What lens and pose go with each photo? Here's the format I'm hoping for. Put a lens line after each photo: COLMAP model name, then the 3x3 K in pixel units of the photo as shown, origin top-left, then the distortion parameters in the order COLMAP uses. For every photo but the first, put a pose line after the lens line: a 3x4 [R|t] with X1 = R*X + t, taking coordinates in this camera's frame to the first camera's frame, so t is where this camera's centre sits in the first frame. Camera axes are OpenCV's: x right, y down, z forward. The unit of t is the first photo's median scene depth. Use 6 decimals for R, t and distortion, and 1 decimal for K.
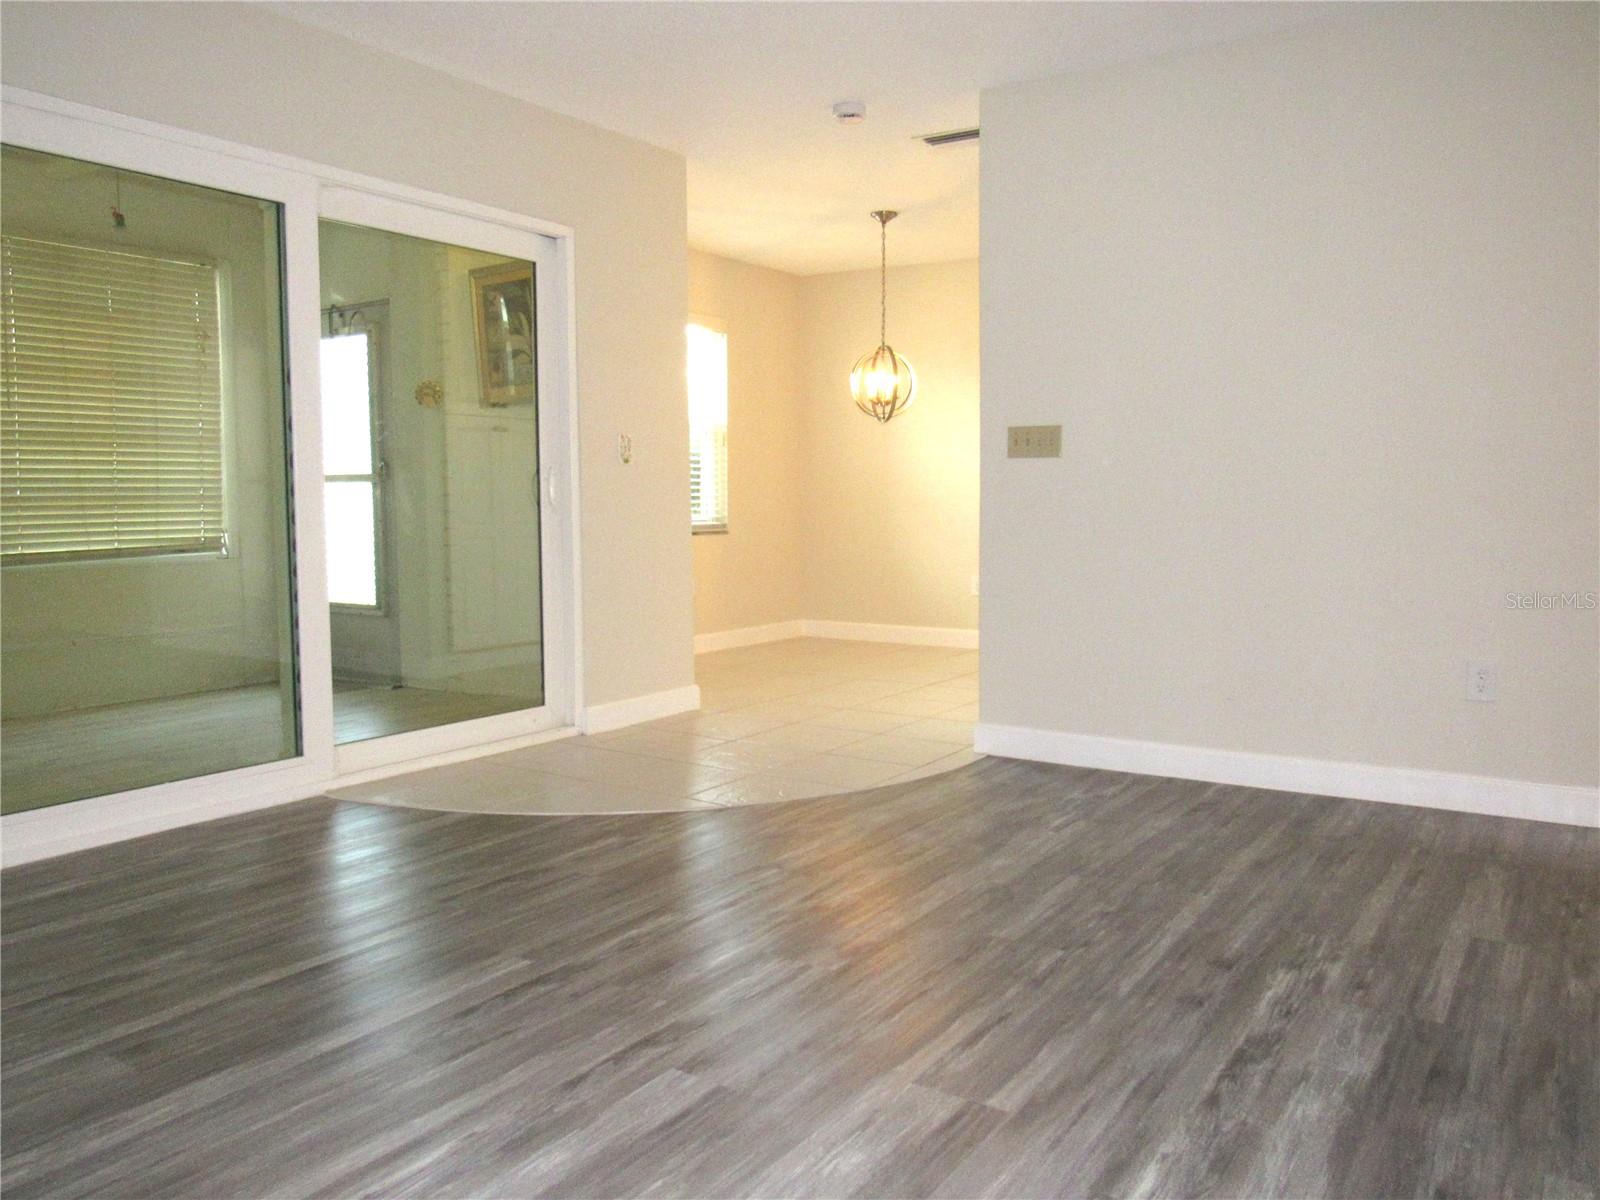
lens RADIAL K [[1144.6, 0, 786.5], [0, 1144.6, 606.5], [0, 0, 1]] dist [-0.026638, 0.008377]
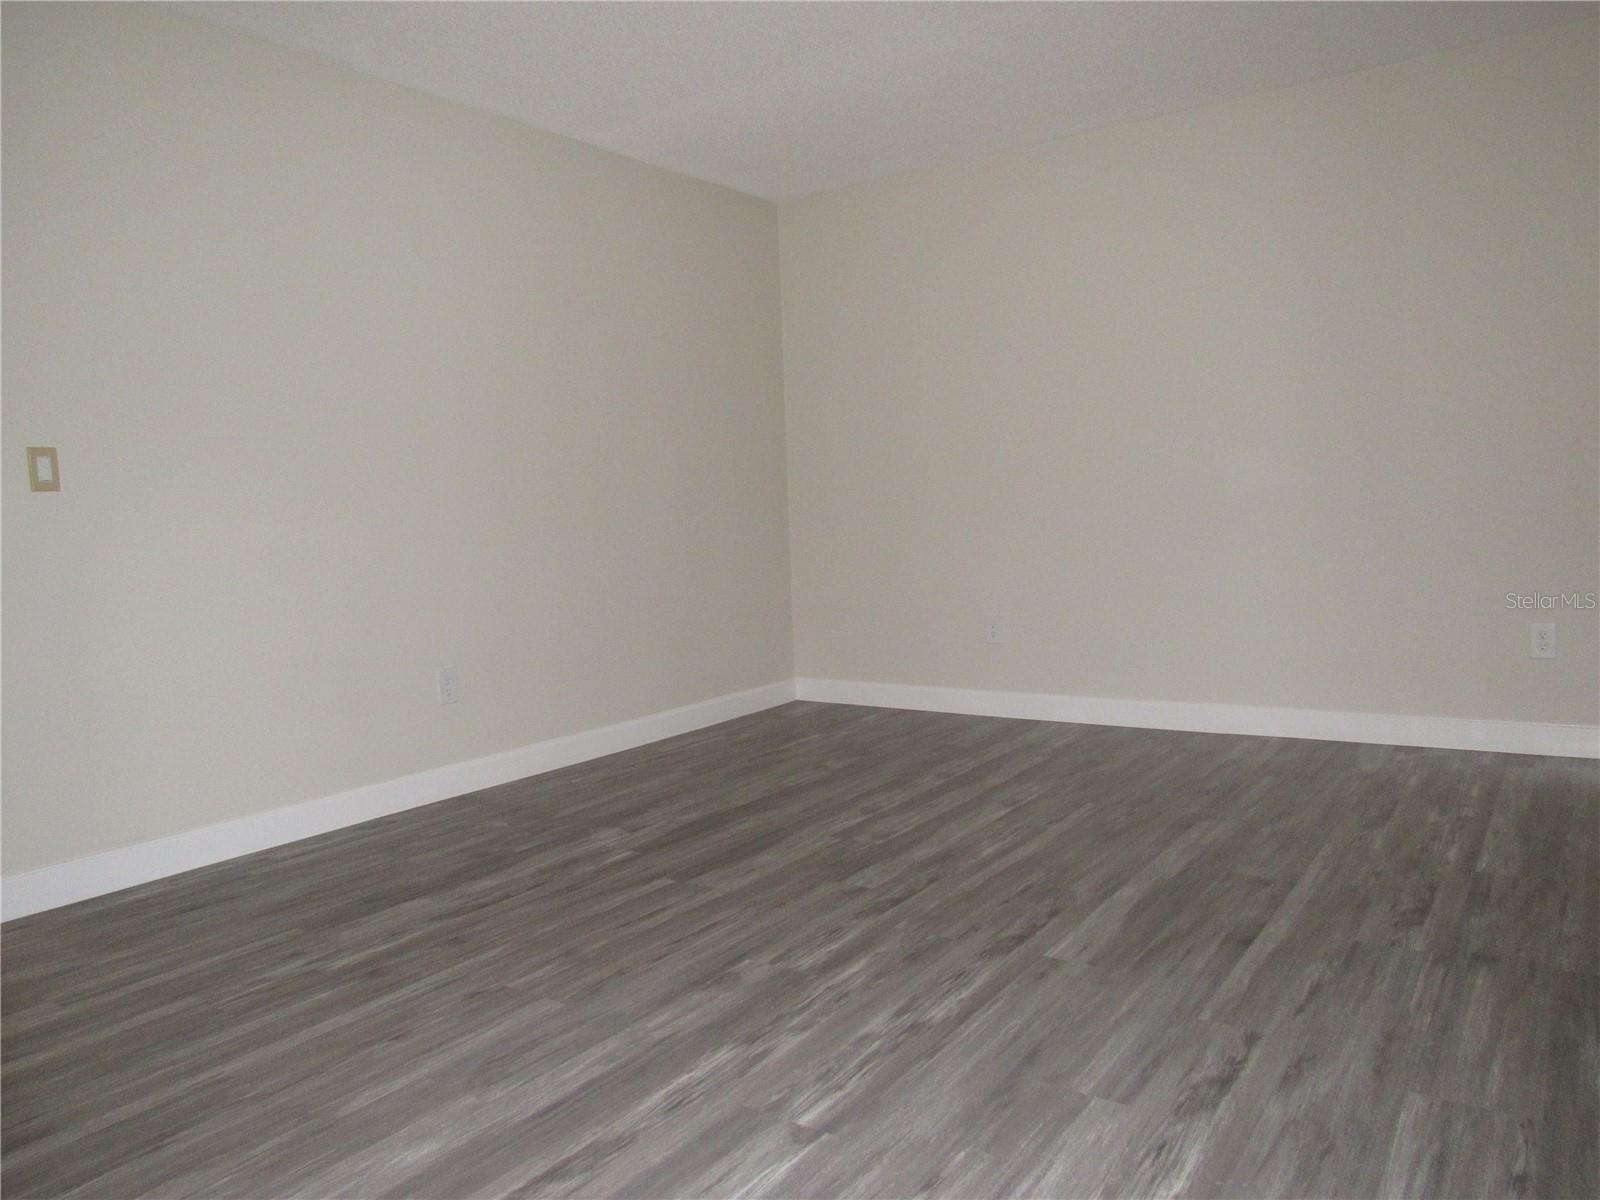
lens RADIAL K [[1144.6, 0, 796.7], [0, 1144.6, 599.8], [0, 0, 1]] dist [-0.026638, 0.008377]
pose [[-0.998879, 0.043940, 0.017621, -0.035323], [0.046362, 0.983260, 0.176208, -0.183733], [-0.009584, 0.176828, -0.984195, 1.918544]]
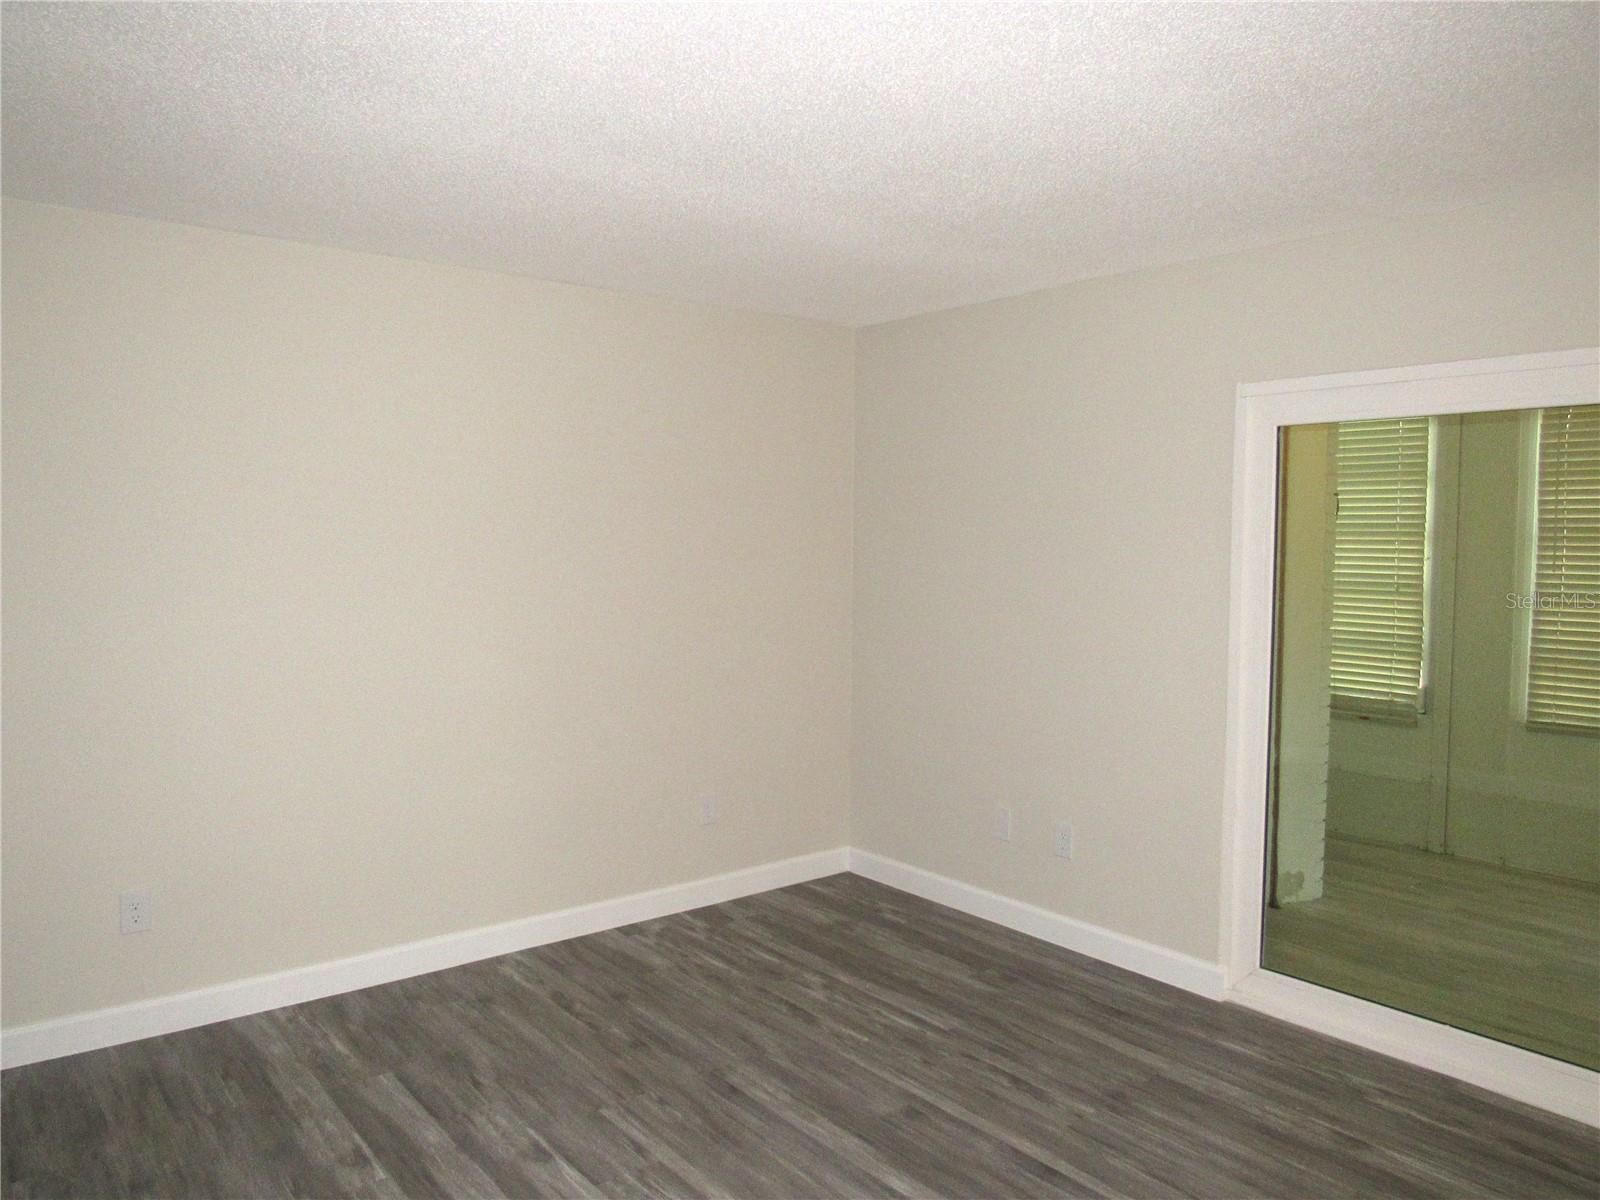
lens RADIAL K [[1144.6, 0, 796.2], [0, 1144.6, 604.0], [0, 0, 1]] dist [-0.026638, 0.008377]
pose [[-0.280306, 0.051389, -0.958534, 0.707077], [-0.101662, 0.991361, 0.082878, -0.308042], [0.954512, 0.120678, -0.272660, 0.974247]]
